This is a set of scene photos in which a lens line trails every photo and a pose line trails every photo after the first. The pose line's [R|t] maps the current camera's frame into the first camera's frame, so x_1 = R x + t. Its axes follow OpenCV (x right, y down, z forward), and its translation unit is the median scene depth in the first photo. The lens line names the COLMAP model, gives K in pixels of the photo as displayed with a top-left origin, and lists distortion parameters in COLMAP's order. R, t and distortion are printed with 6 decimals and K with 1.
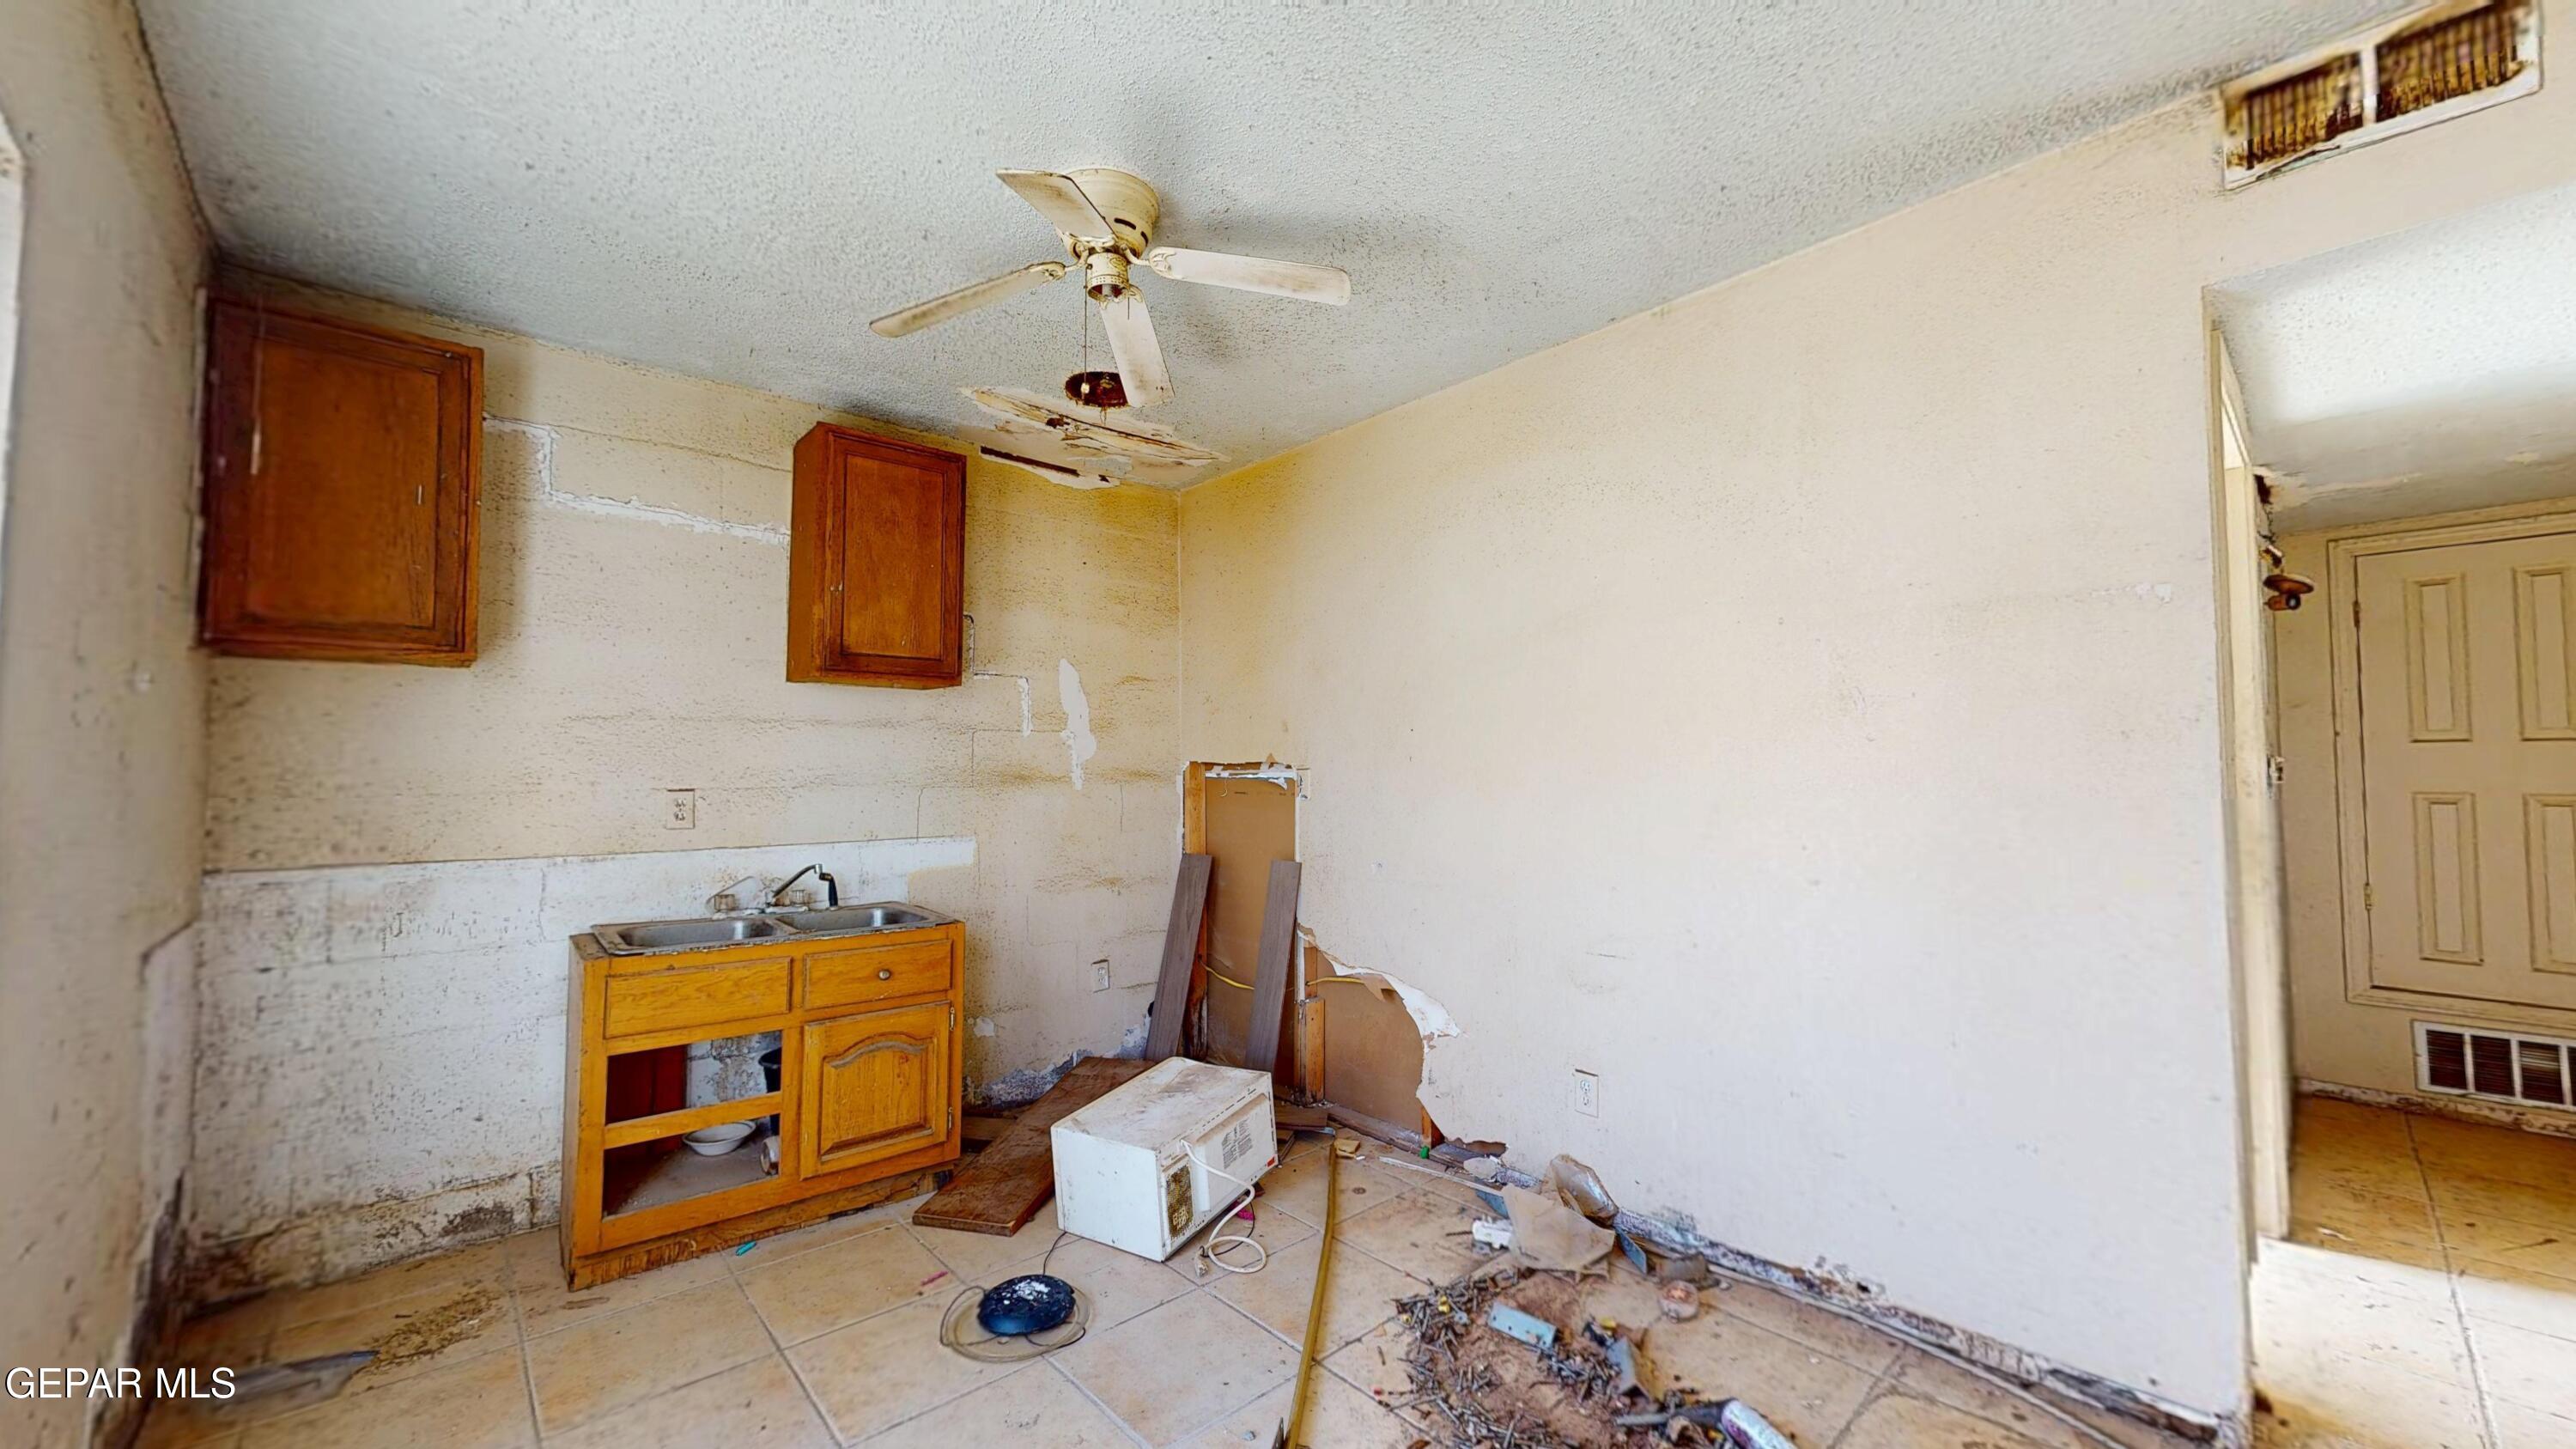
lens RADIAL K [[939.4, 0, 1288.0], [0, 939.4, 724.5], [0, 0, 1]] dist [-0.001016, 0.000040]
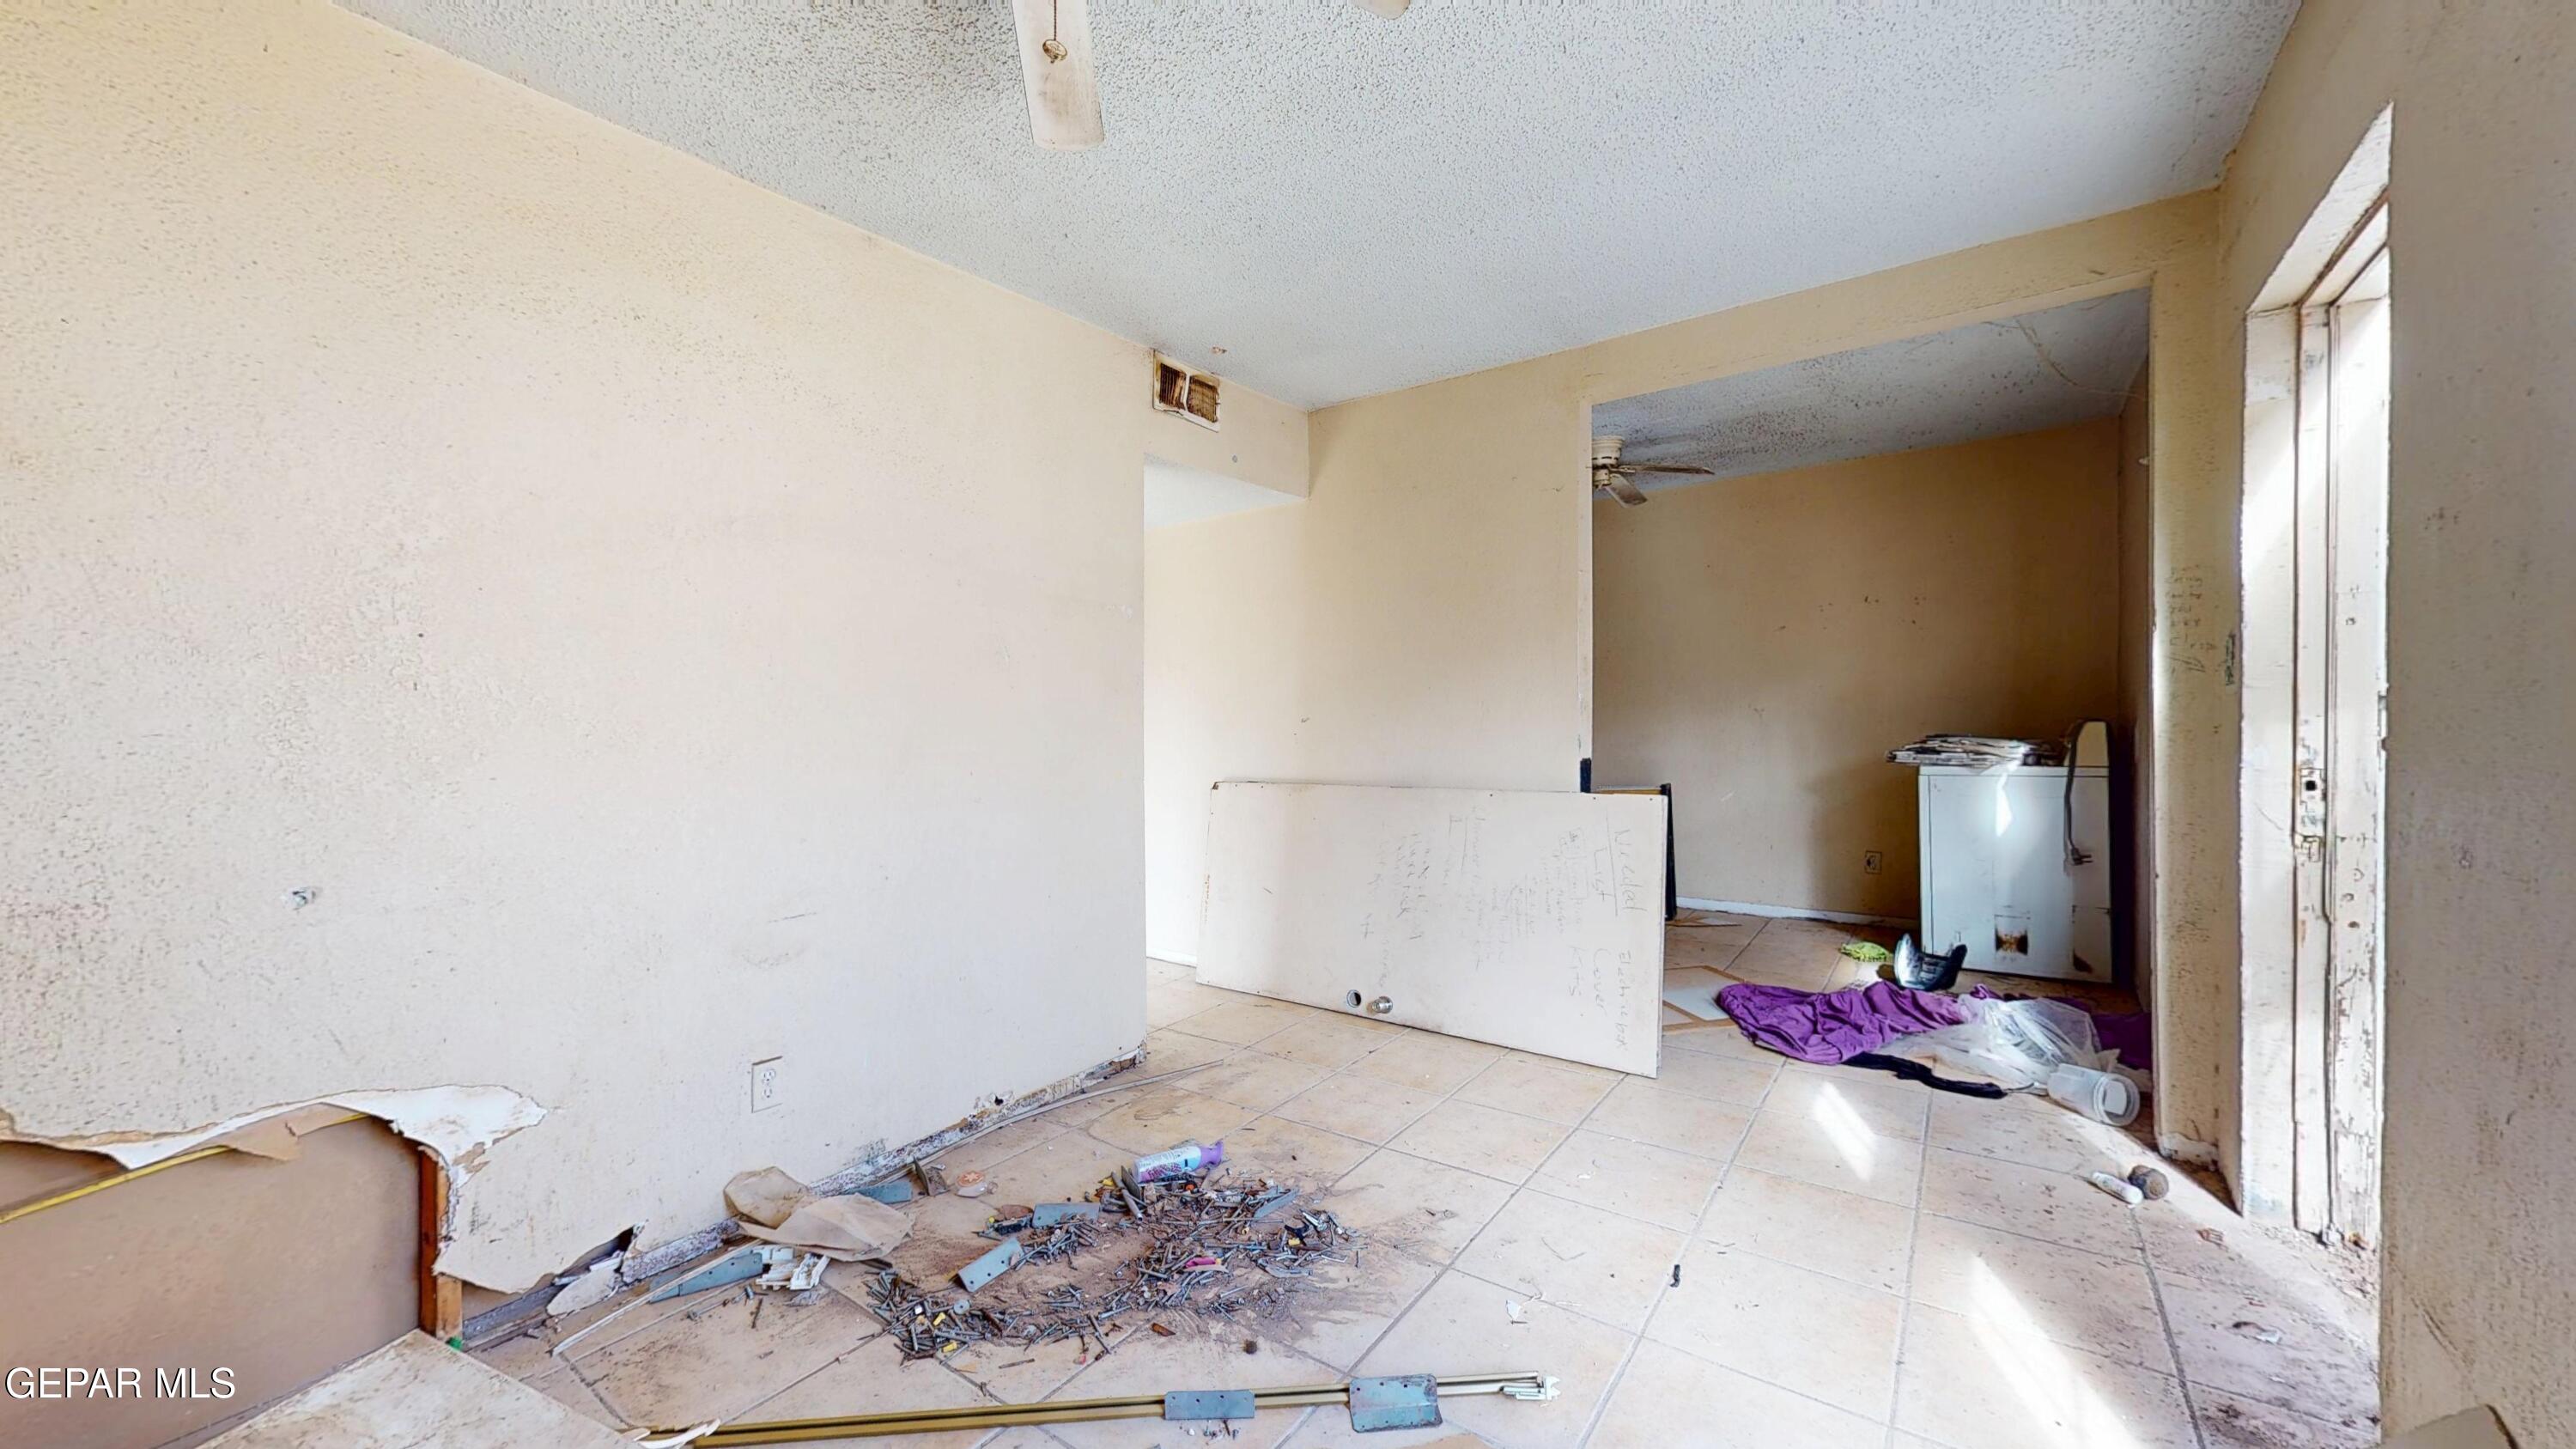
lens RADIAL K [[939.4, 0, 1288.0], [0, 939.4, 724.5], [0, 0, 1]] dist [-0.001016, 0.000040]
pose [[-0.196702, -0.001869, 0.980461, -0.778815], [-0.039409, 0.999205, -0.006002, 0.064096], [-0.979671, -0.039819, -0.196620, 0.906242]]
